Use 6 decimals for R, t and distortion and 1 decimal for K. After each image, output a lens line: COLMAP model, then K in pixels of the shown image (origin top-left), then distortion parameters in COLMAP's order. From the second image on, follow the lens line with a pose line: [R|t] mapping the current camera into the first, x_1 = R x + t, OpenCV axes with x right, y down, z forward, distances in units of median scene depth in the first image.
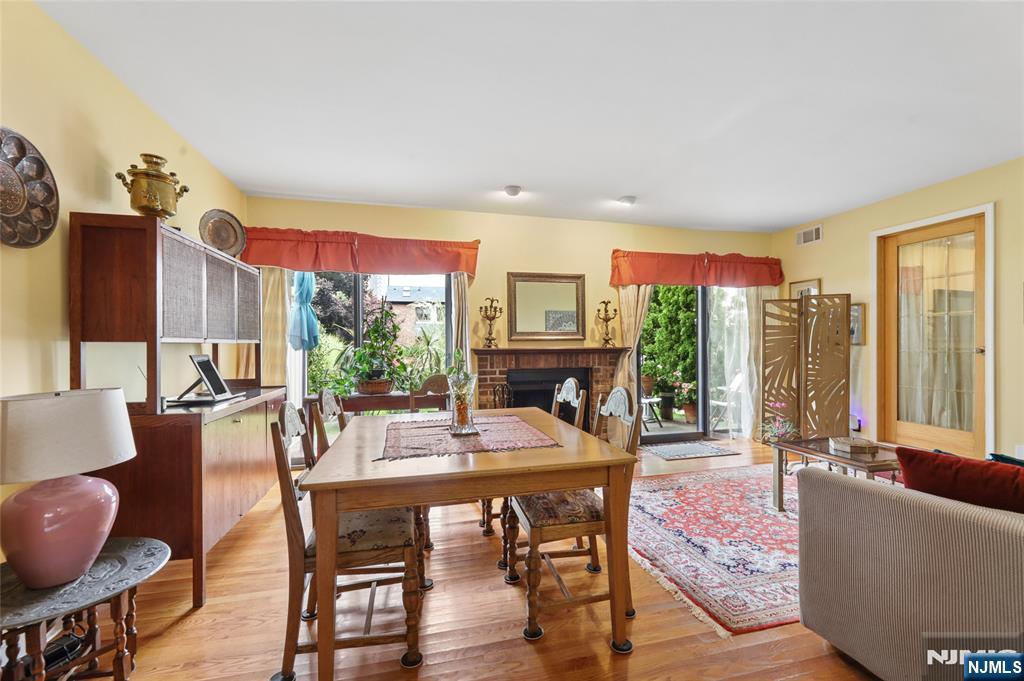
lens RADIAL K [[420.8, 0, 514.2], [0, 420.8, 344.9], [0, 0, 1]] dist [0.002036, 0.000083]
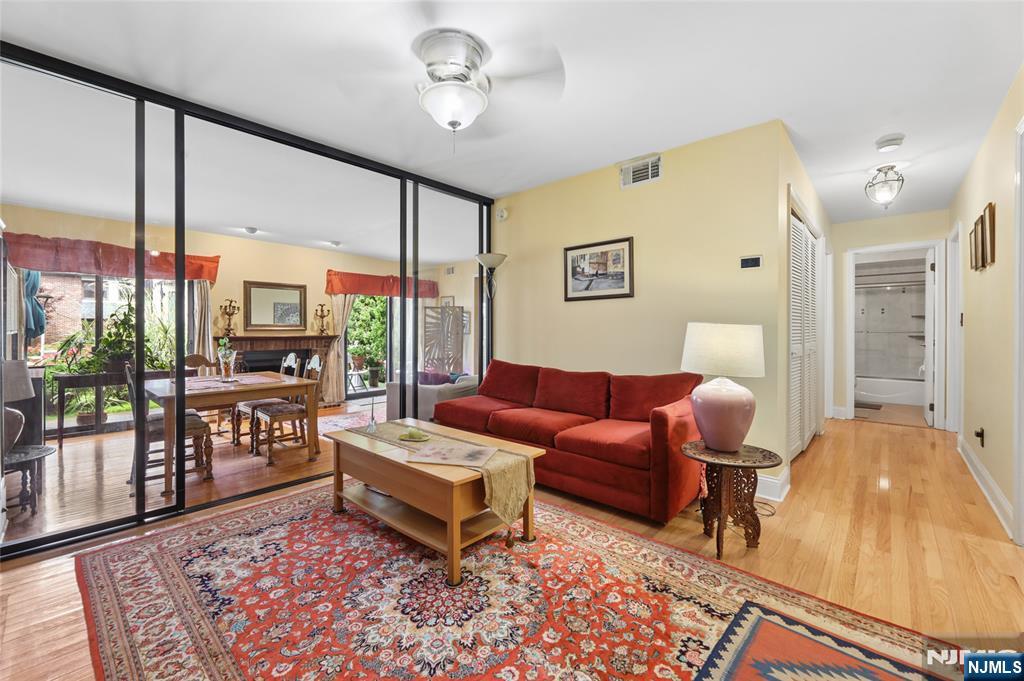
lens RADIAL K [[422.2, 0, 509.1], [0, 422.2, 327.6], [0, 0, 1]] dist [0.000289, -0.000238]
pose [[0.831386, 0.009534, 0.555613, -0.060130], [-0.005968, 0.999948, -0.008228, -0.013446], [-0.555663, 0.003525, 0.831400, -0.615946]]
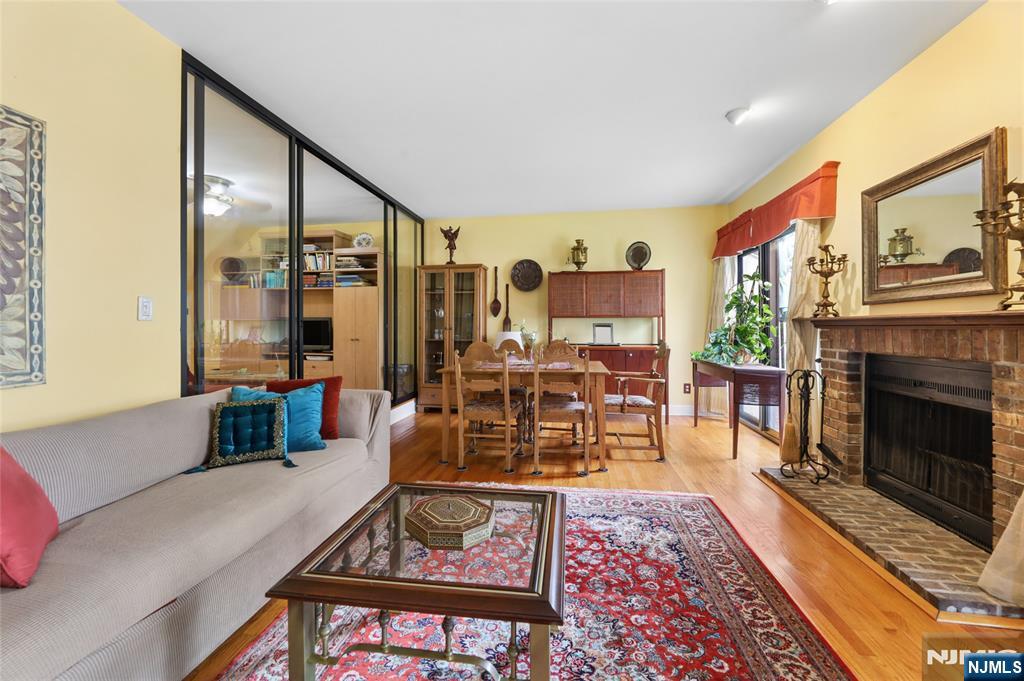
lens RADIAL K [[422.2, 0, 509.1], [0, 422.2, 327.6], [0, 0, 1]] dist [0.000289, -0.000238]
pose [[-0.381099, 0.005920, -0.924515, 0.732085], [0.001863, 0.999982, 0.005636, 0.017799], [0.924533, 0.000425, -0.381103, 0.751874]]
